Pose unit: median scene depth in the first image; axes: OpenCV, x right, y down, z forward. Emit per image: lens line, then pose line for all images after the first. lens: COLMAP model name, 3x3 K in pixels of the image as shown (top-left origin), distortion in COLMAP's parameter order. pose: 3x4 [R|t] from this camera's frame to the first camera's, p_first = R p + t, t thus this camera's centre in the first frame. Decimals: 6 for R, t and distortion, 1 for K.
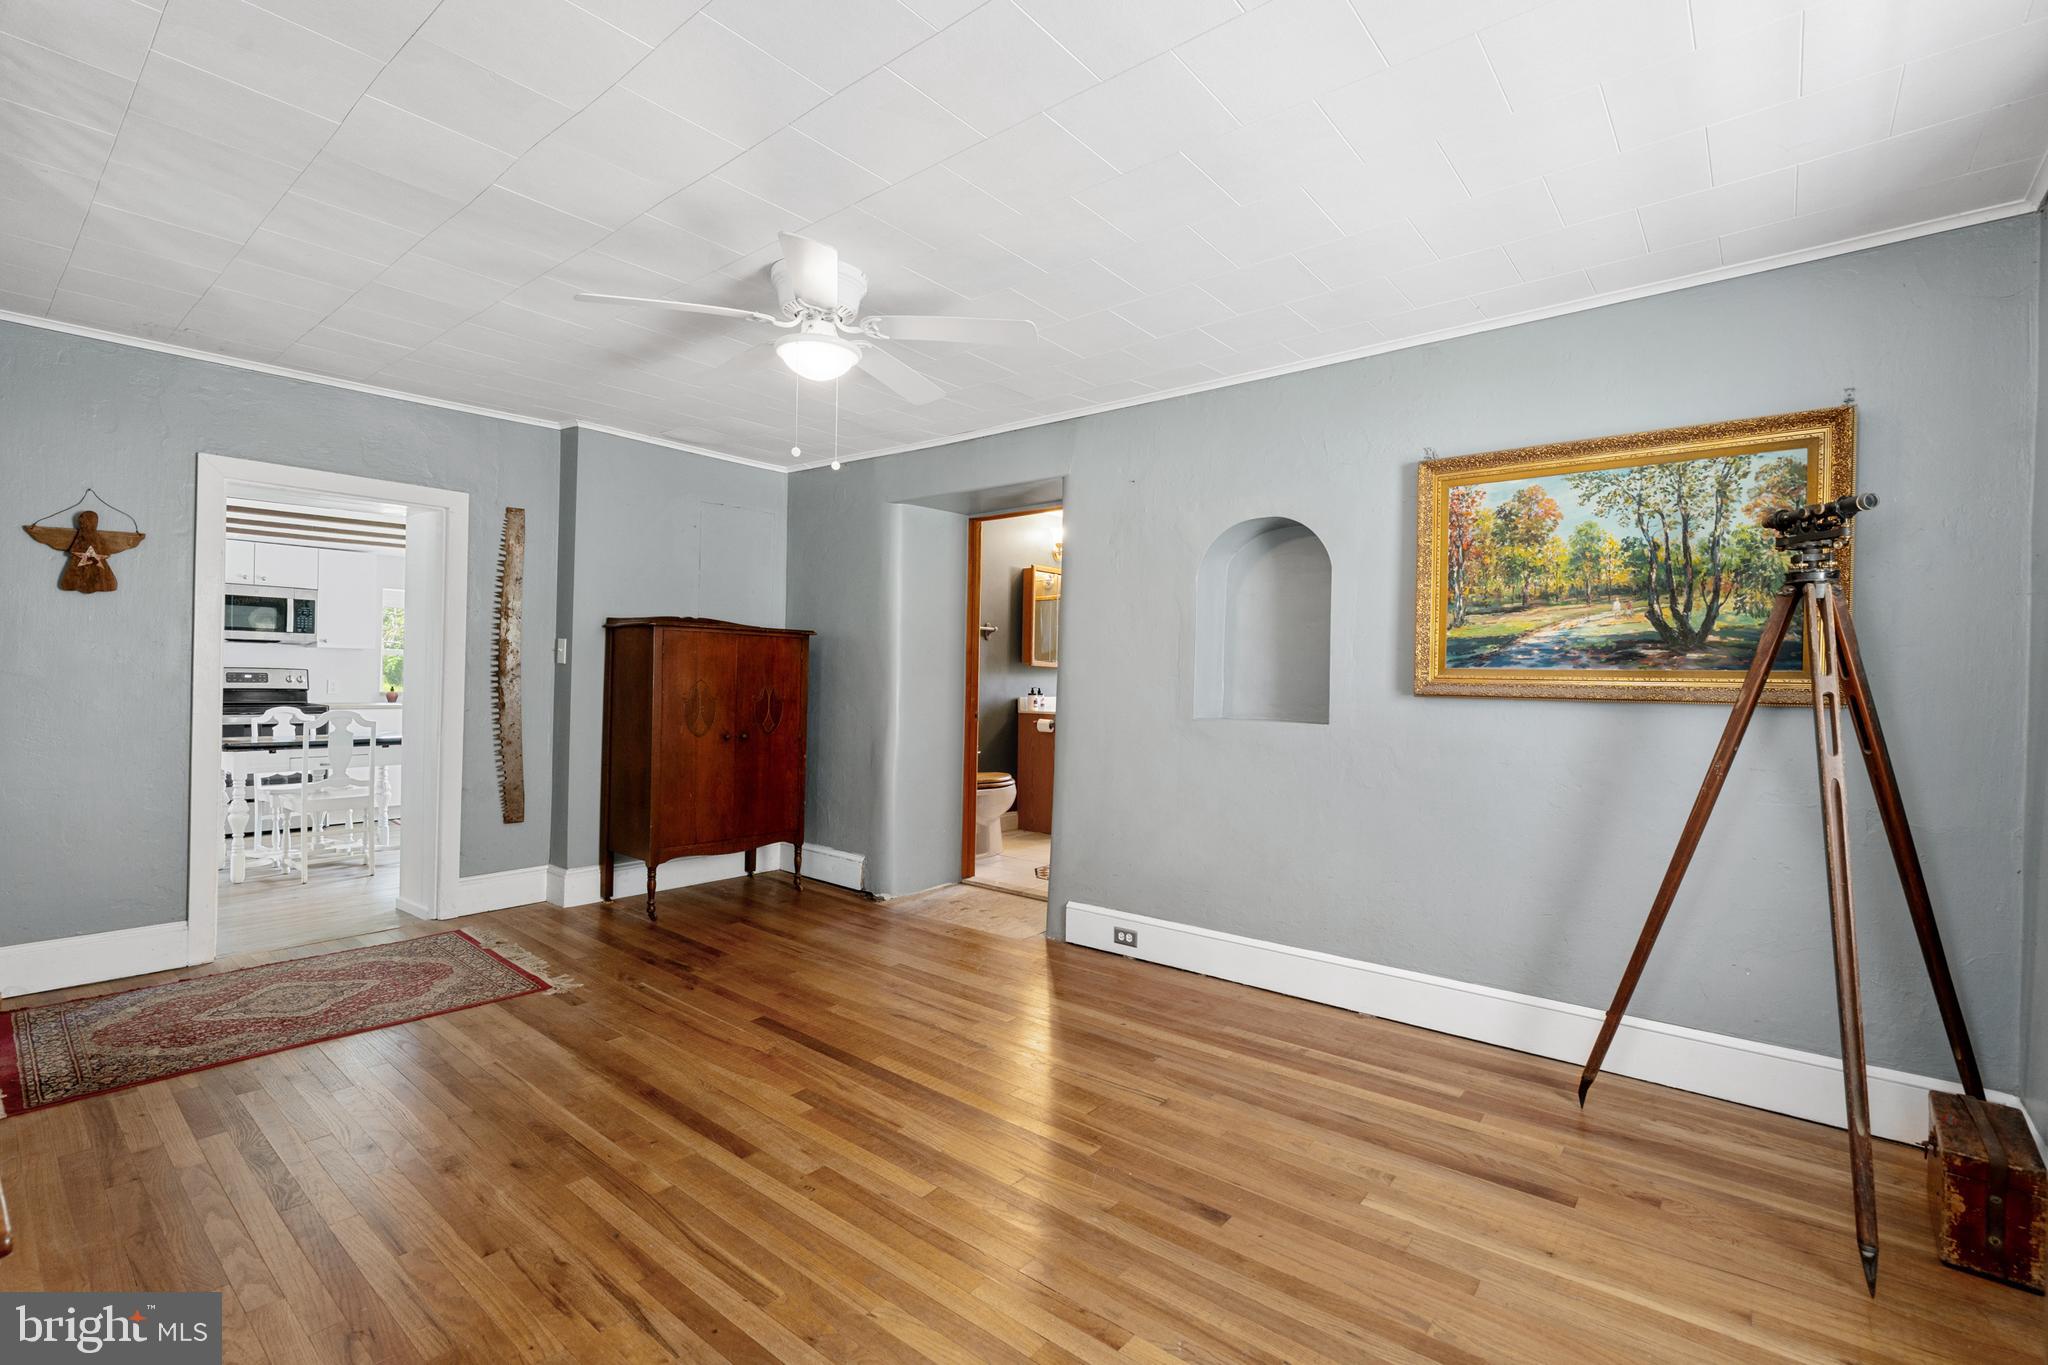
lens RADIAL K [[932.7, 0, 1020.5], [0, 932.7, 675.8], [0, 0, 1]] dist [0.002568, 0.000366]
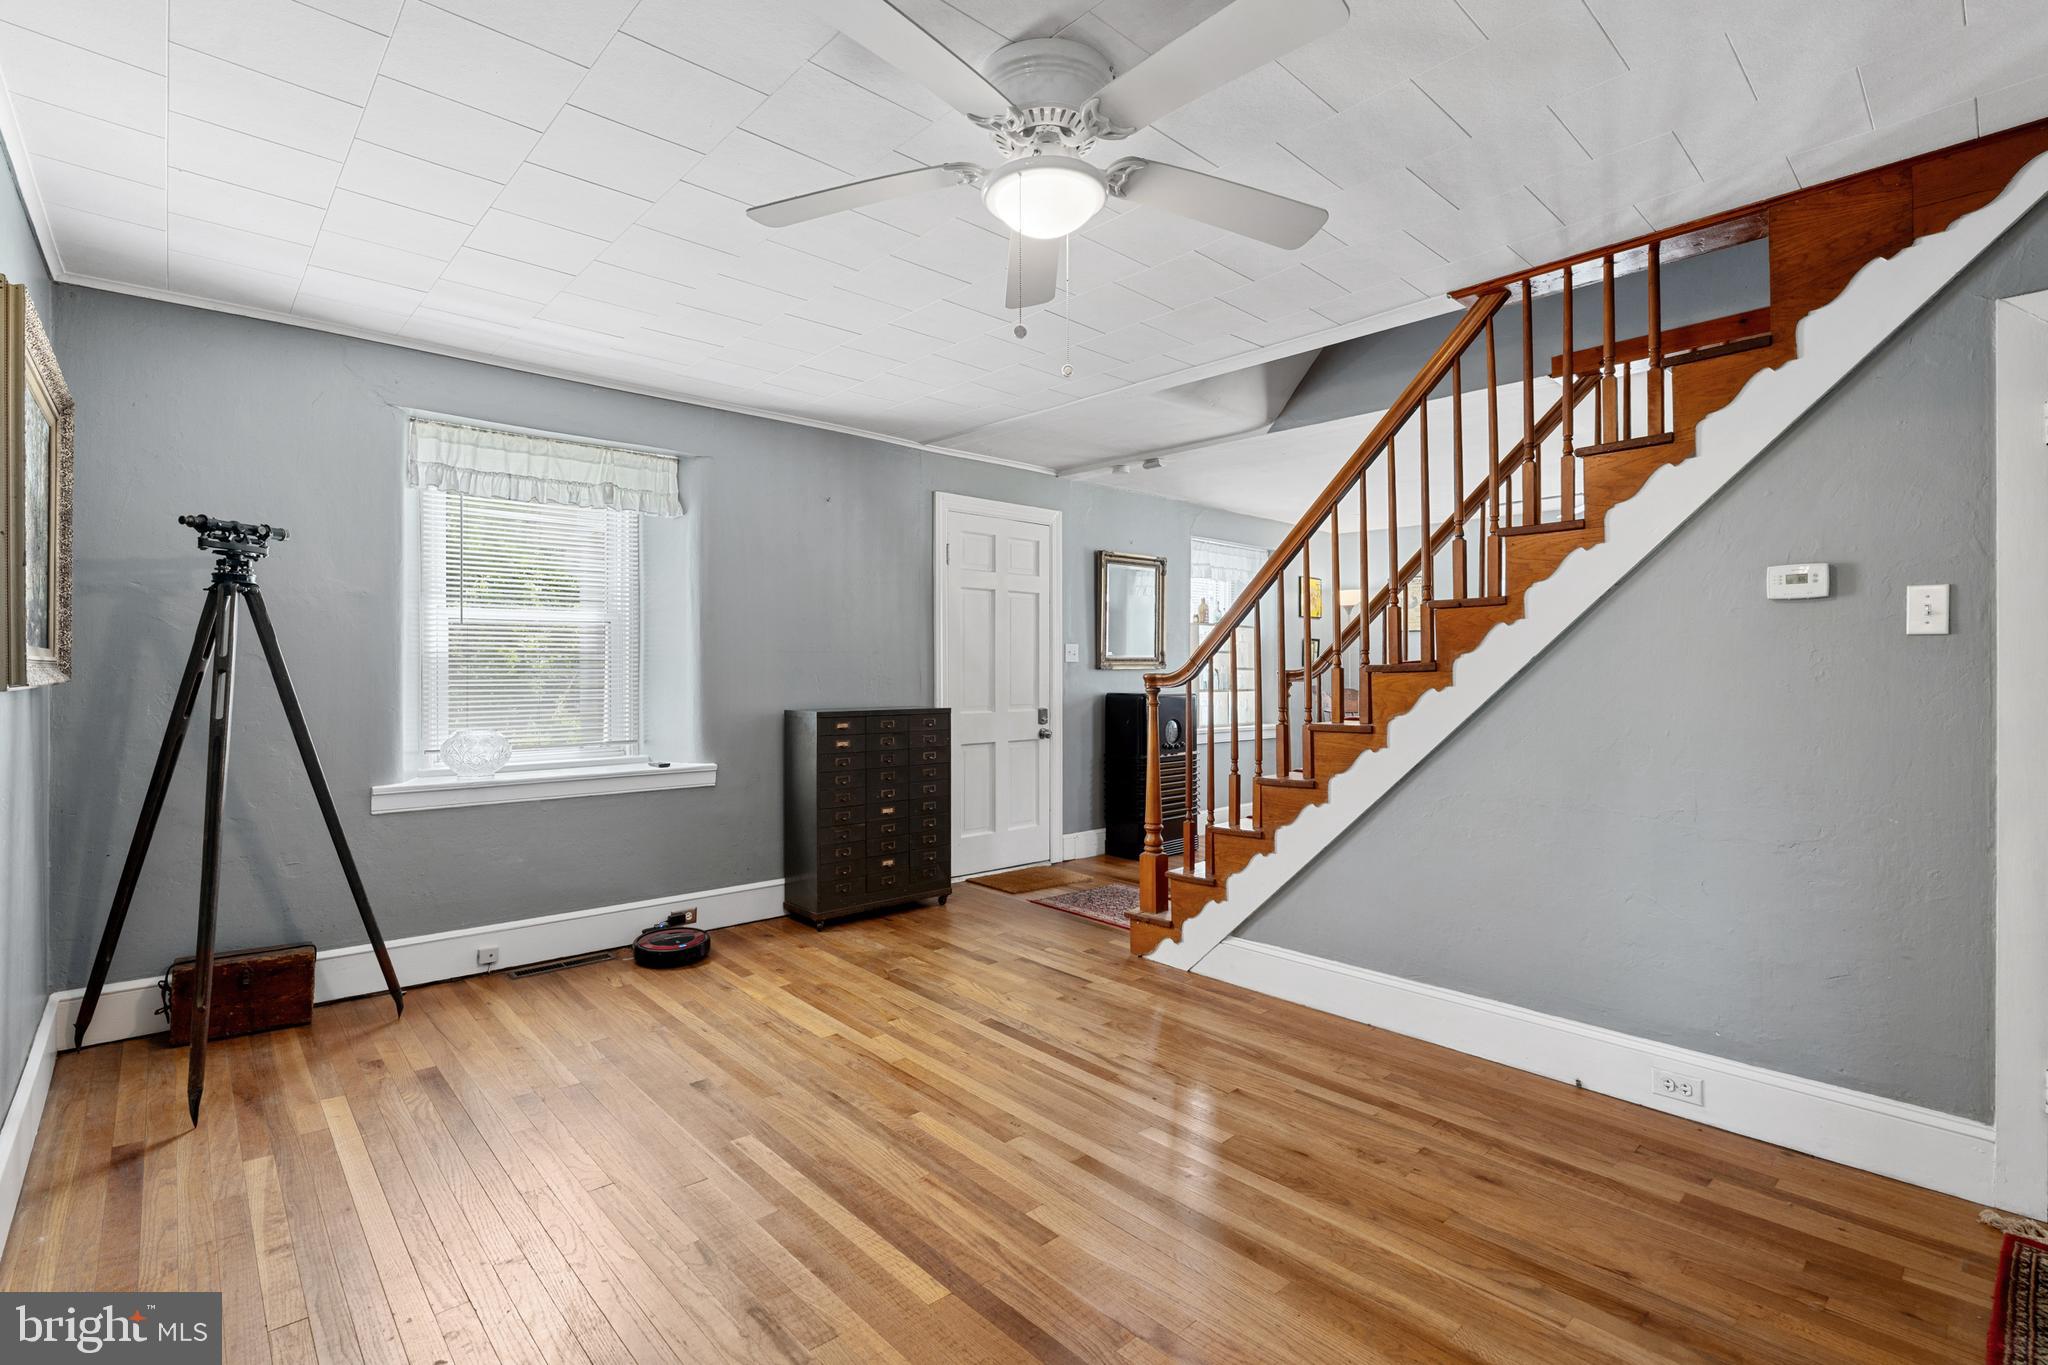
lens RADIAL K [[932.7, 0, 1026.5], [0, 932.7, 668.2], [0, 0, 1]] dist [0.002568, 0.000366]
pose [[-0.991988, -0.019183, 0.124864, -0.317253], [-0.018169, 0.999792, 0.009255, -0.010283], [-0.125016, 0.006912, -0.992131, 1.816118]]
